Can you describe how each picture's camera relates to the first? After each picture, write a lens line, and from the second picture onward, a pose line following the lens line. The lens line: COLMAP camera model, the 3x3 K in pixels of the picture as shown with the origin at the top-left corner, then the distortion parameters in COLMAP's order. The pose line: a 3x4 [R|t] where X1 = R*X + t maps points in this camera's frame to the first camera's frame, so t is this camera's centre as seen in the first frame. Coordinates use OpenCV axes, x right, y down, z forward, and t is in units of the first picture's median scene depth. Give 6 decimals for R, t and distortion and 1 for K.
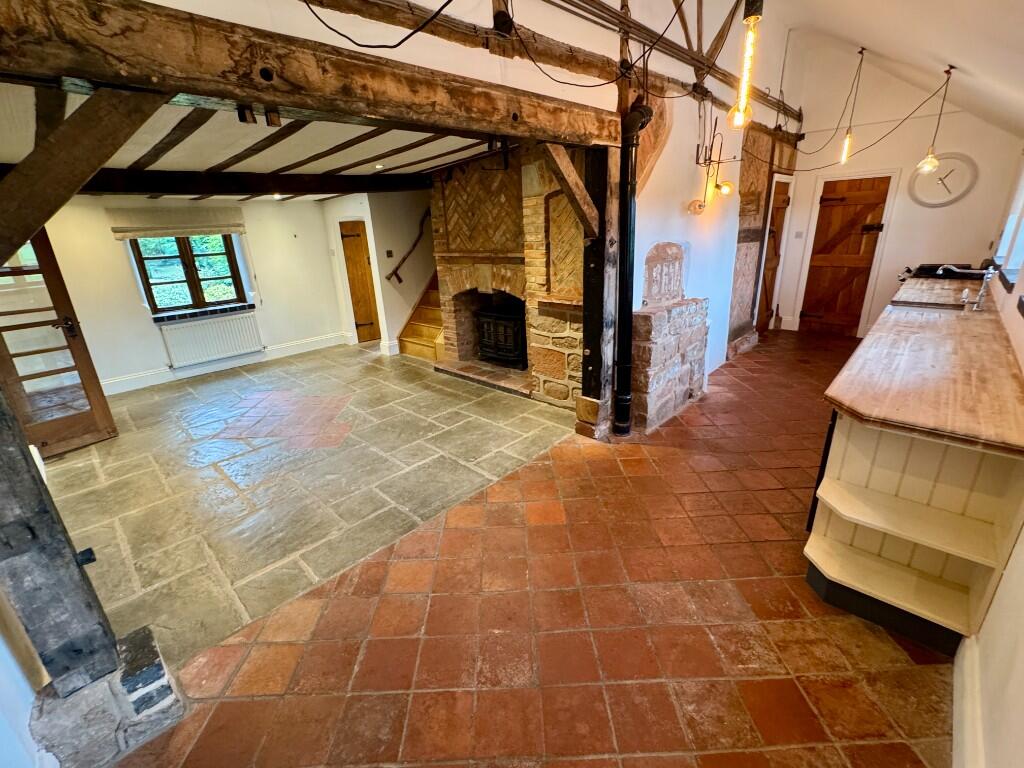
lens RADIAL K [[450.7, 0, 508.5], [0, 450.7, 383.9], [0, 0, 1]] dist [0.002498, -0.000562]
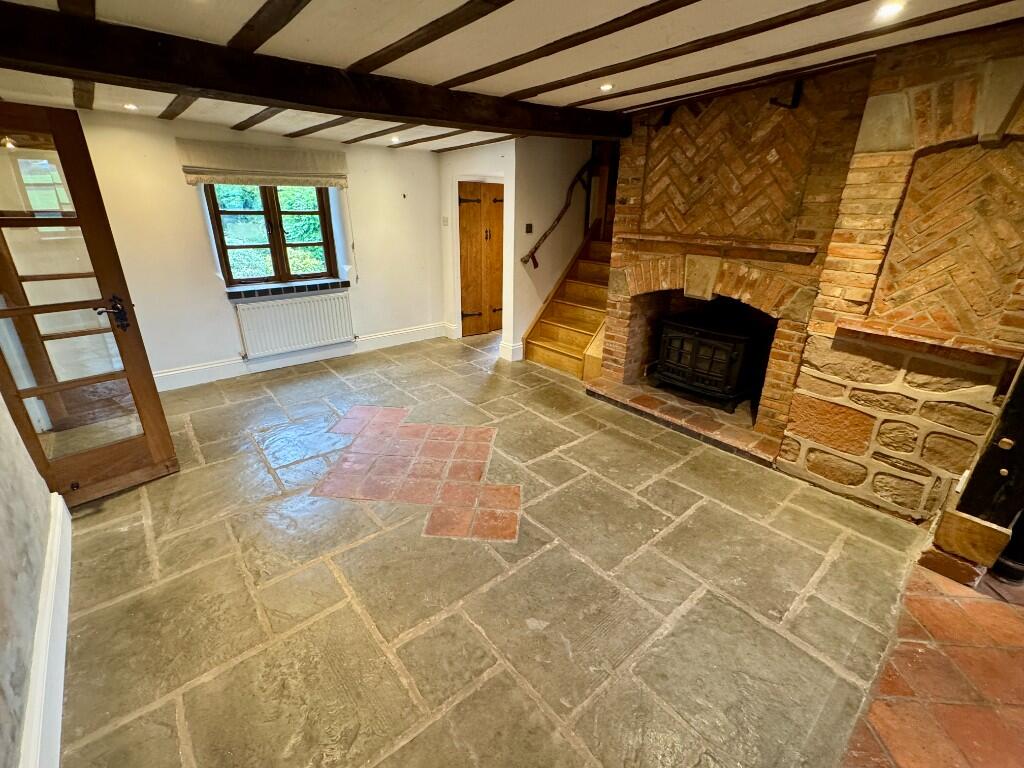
lens RADIAL K [[450.7, 0, 510.7], [0, 450.7, 384.4], [0, 0, 1]] dist [0.002498, -0.000562]
pose [[0.993766, 0.093745, -0.060335, -0.282169], [-0.090781, 0.994608, 0.050131, -0.081553], [0.064709, -0.044341, 0.996919, 0.298428]]
